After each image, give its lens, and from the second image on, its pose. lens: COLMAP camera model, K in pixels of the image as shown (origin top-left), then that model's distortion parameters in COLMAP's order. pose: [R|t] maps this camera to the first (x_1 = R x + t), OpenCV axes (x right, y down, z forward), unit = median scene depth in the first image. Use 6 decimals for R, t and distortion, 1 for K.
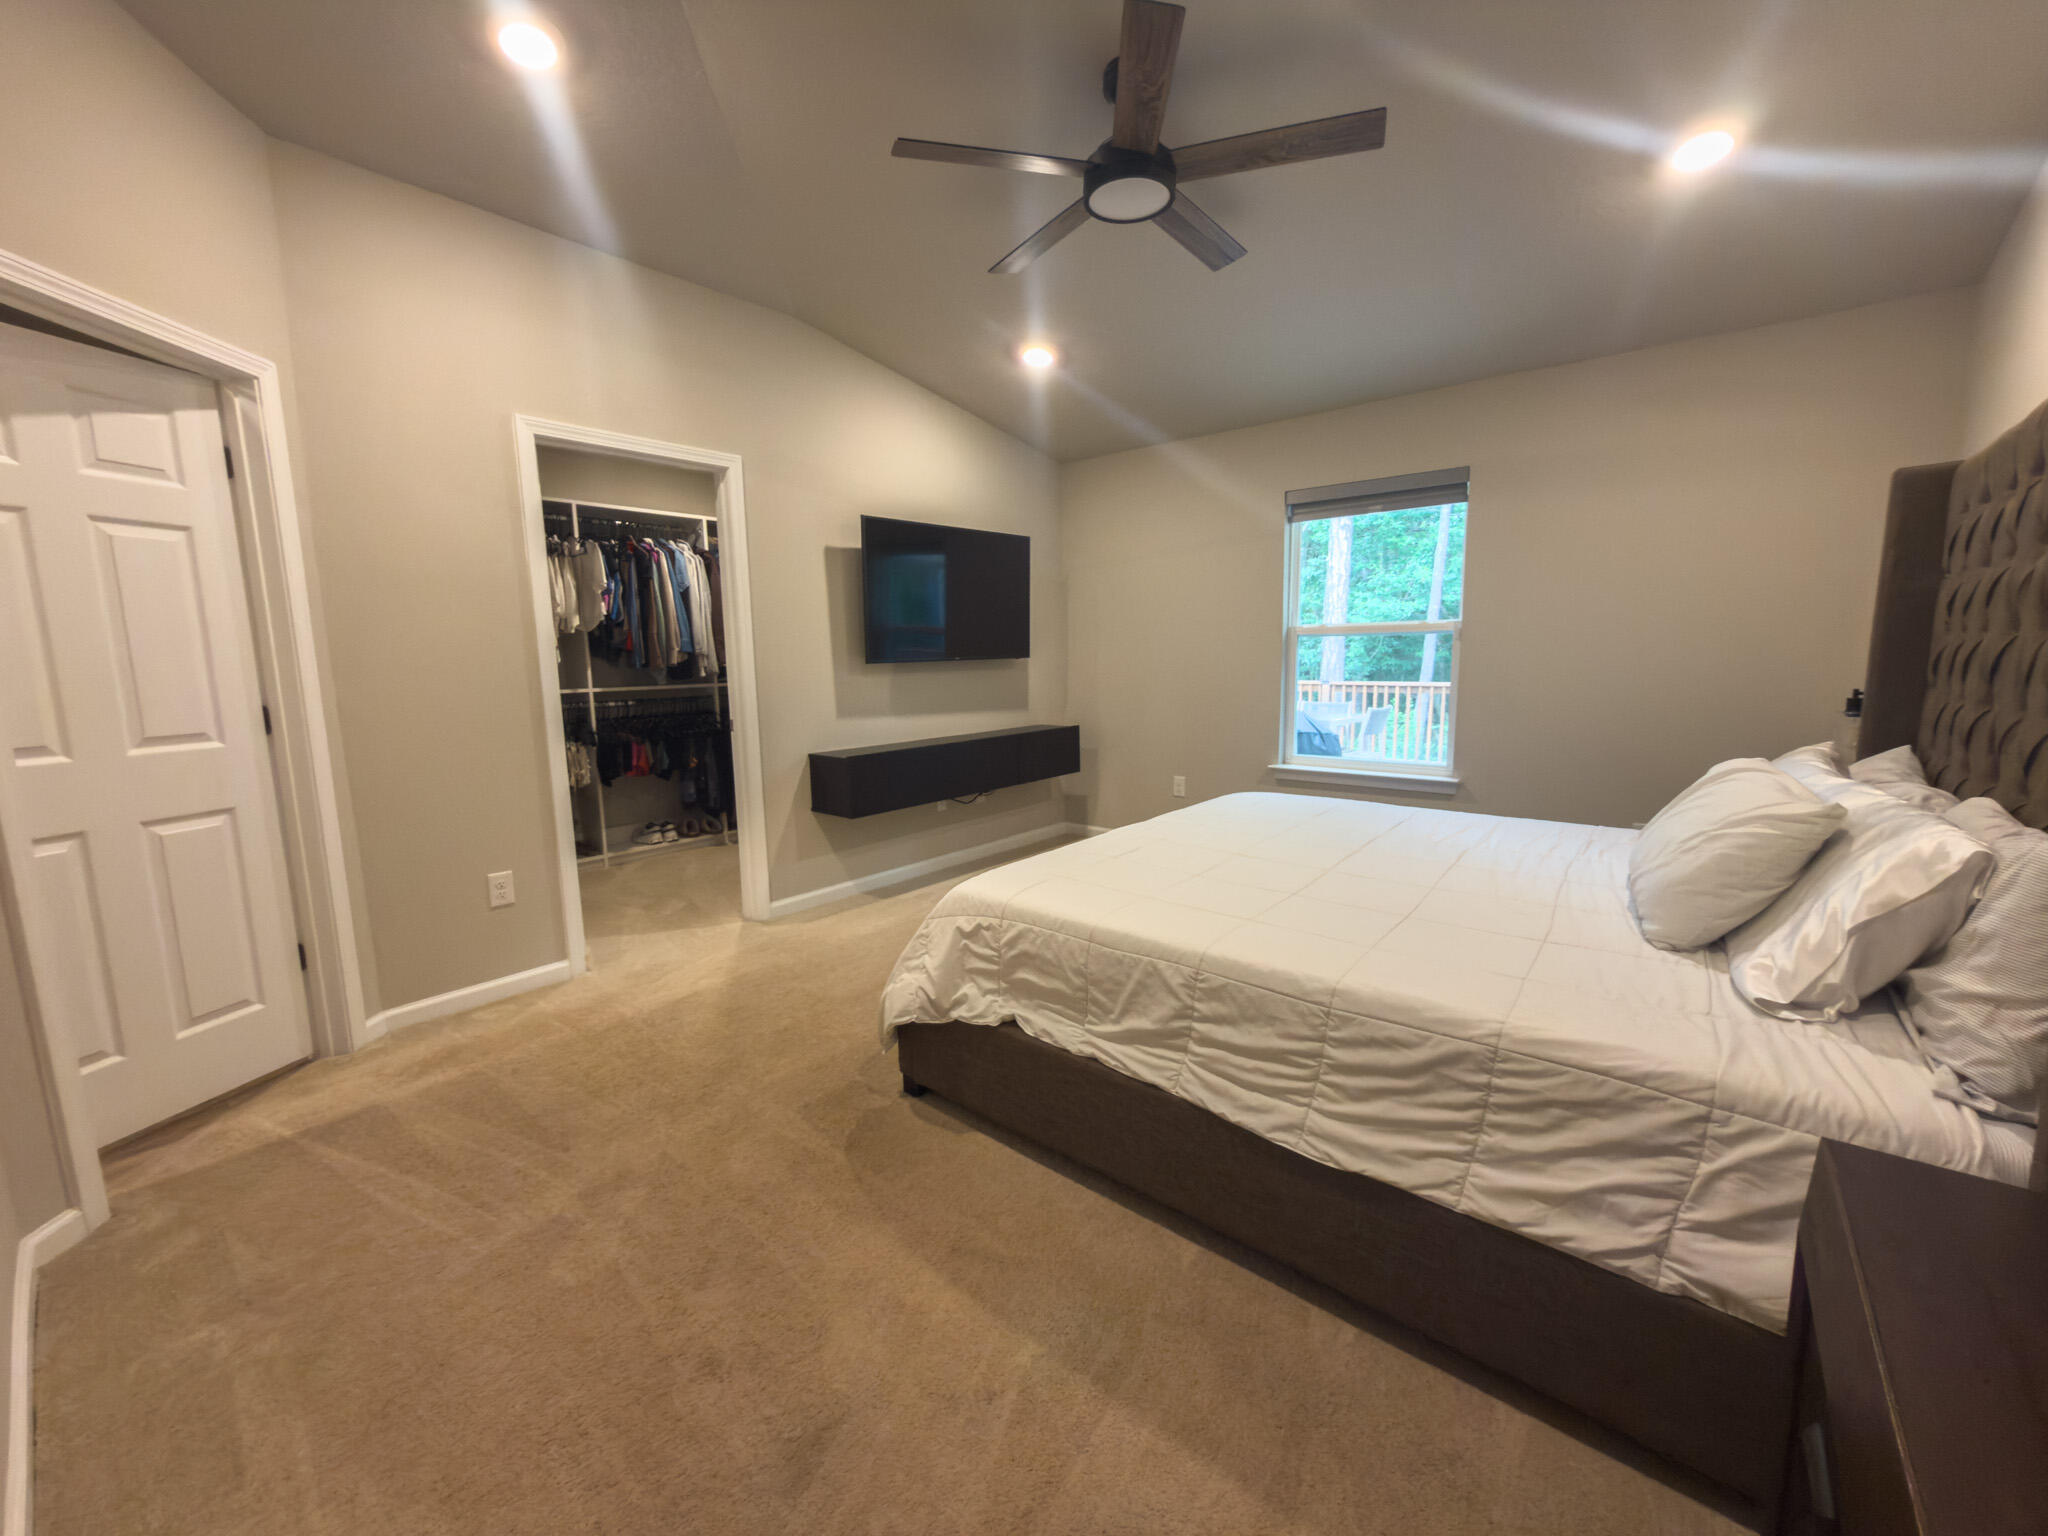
lens RADIAL K [[814.9, 0, 1021.1], [0, 814.9, 770.3], [0, 0, 1]] dist [0.001851, -0.000232]
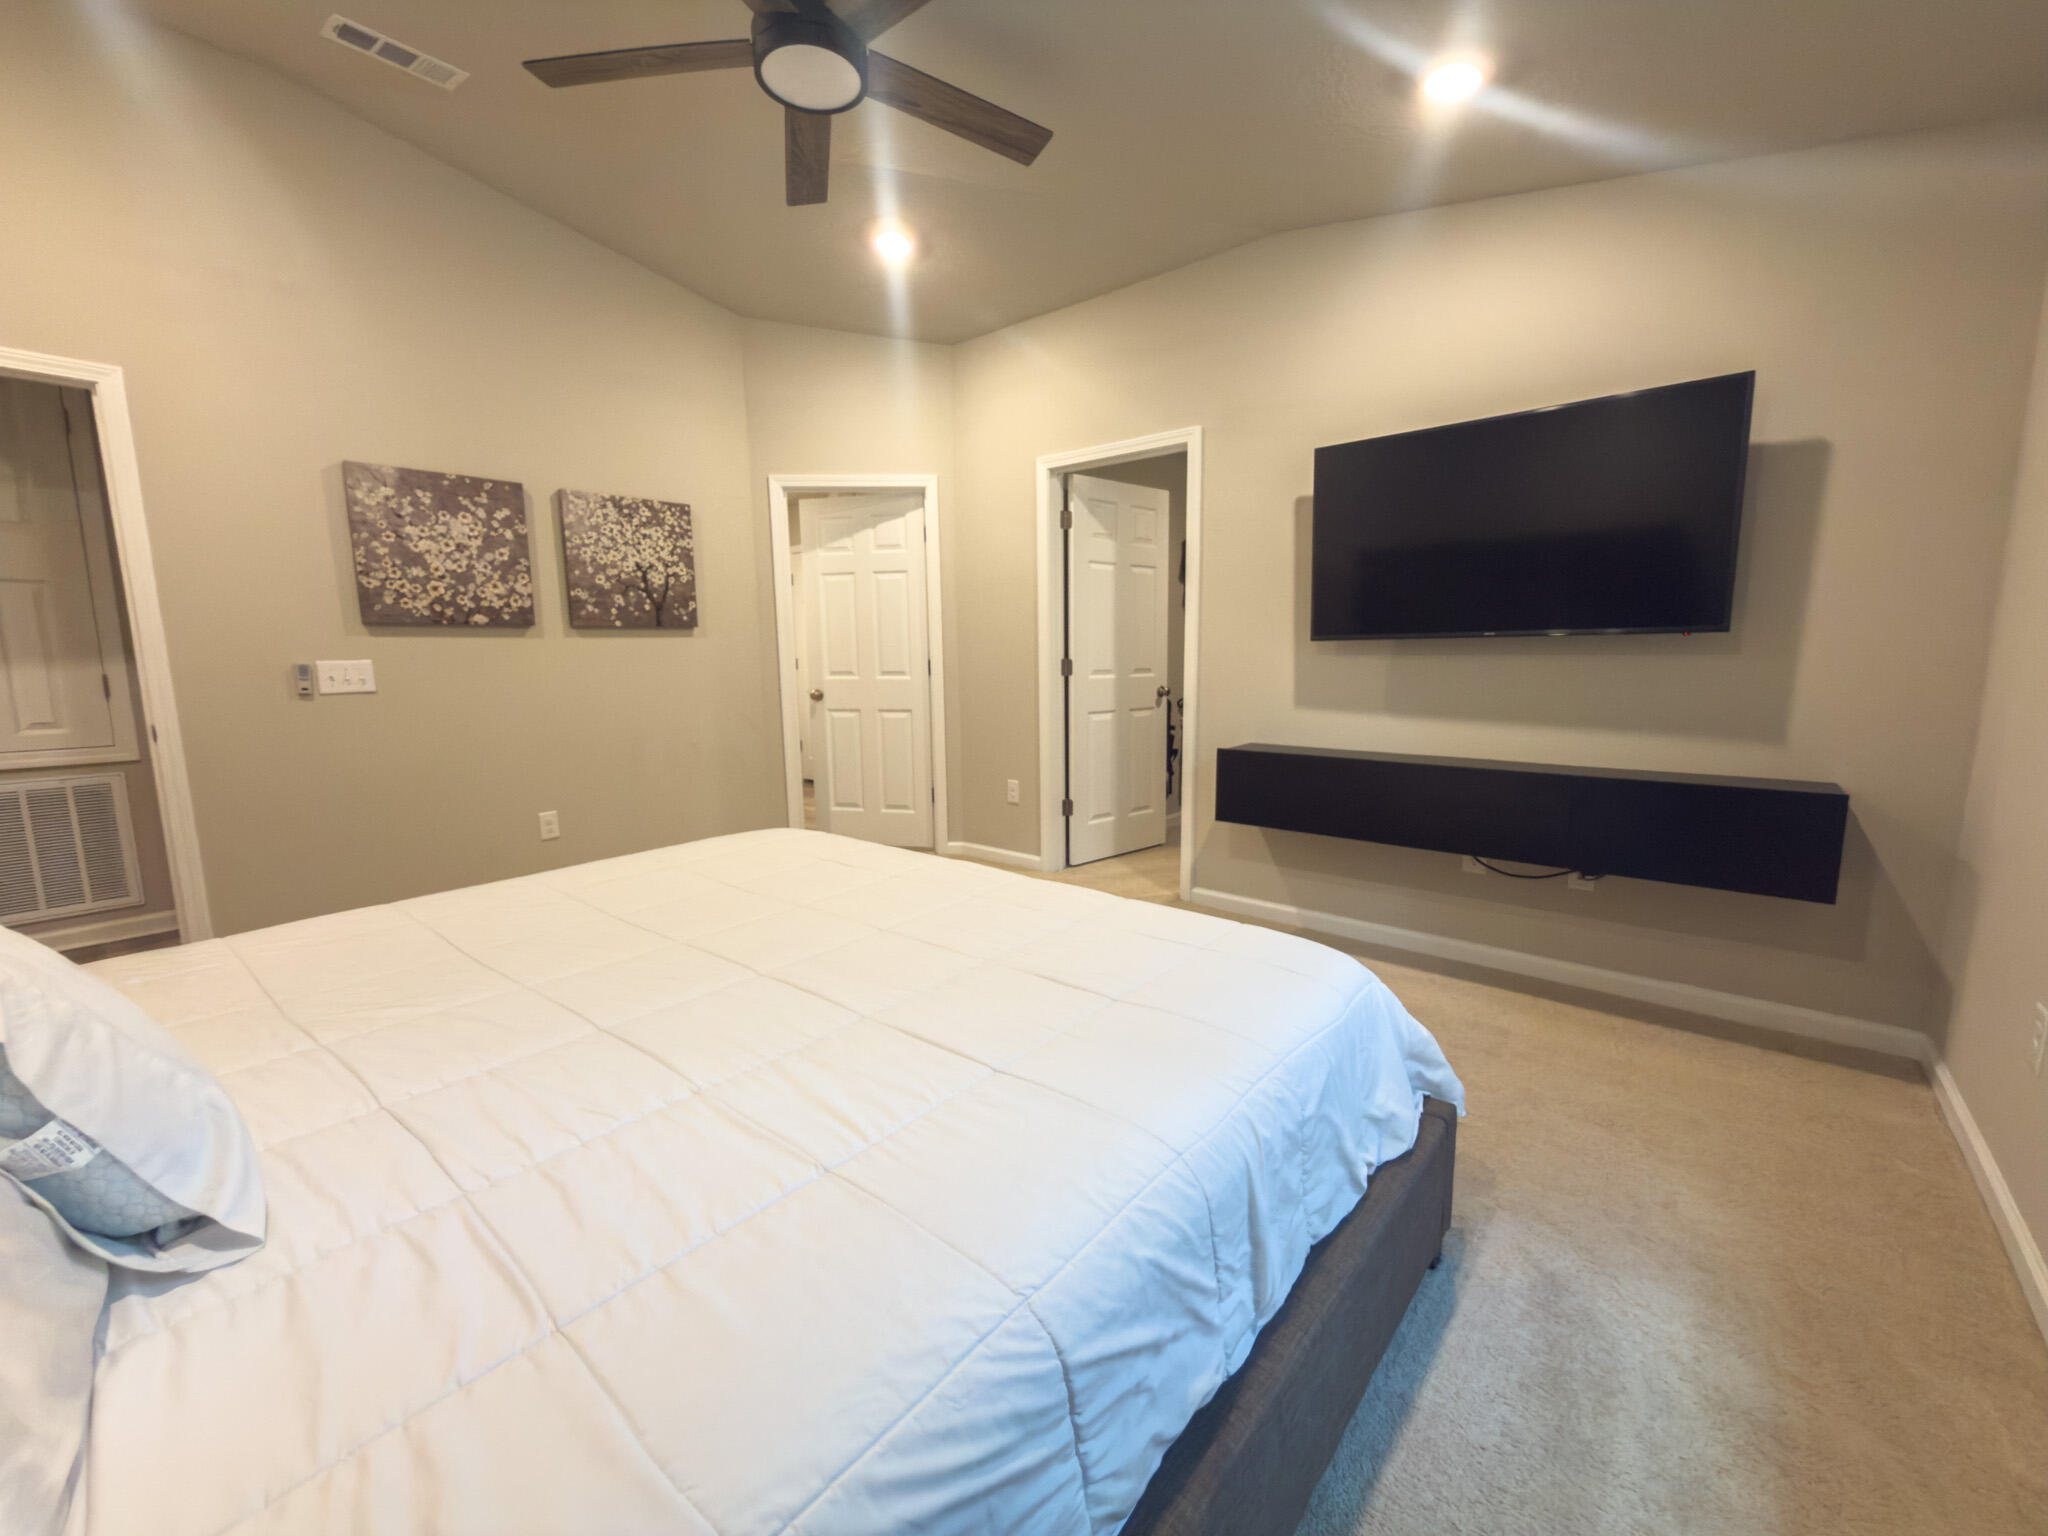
lens RADIAL K [[826.7, 0, 1024.0], [0, 826.7, 768.0], [0, 0, 1]] dist [0.016150, -0.009449]
pose [[0.000251, 0.158895, -0.987296, 0.641583], [-0.134738, 0.978298, 0.157412, -0.103396], [0.990881, 0.132986, 0.021655, 0.755931]]
